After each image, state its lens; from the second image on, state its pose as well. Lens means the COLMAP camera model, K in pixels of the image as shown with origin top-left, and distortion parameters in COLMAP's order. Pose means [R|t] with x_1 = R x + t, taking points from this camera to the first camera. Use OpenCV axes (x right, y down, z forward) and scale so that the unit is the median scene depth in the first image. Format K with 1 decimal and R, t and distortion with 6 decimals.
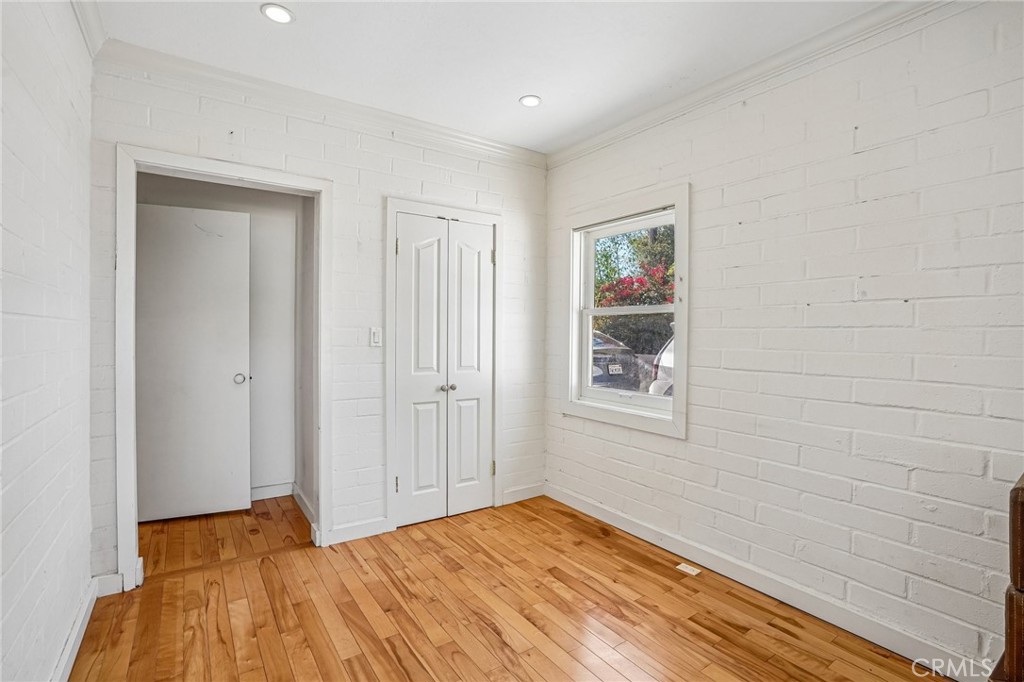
lens RADIAL K [[475.8, 0, 511.2], [0, 475.8, 335.9], [0, 0, 1]] dist [-0.067301, 0.024854]
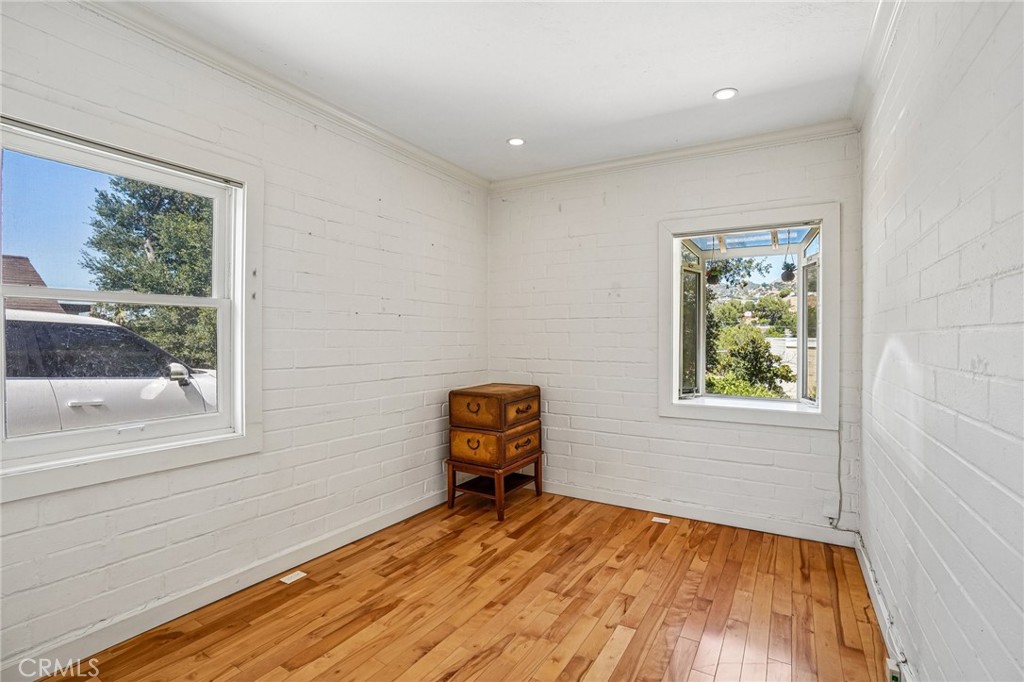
lens RADIAL K [[475.8, 0, 511.2], [0, 475.8, 335.9], [0, 0, 1]] dist [-0.067301, 0.024854]
pose [[-0.405723, -0.008923, 0.913952, -0.755707], [-0.007638, 0.999951, 0.006372, -0.012907], [-0.913964, -0.004395, -0.405771, 1.083792]]
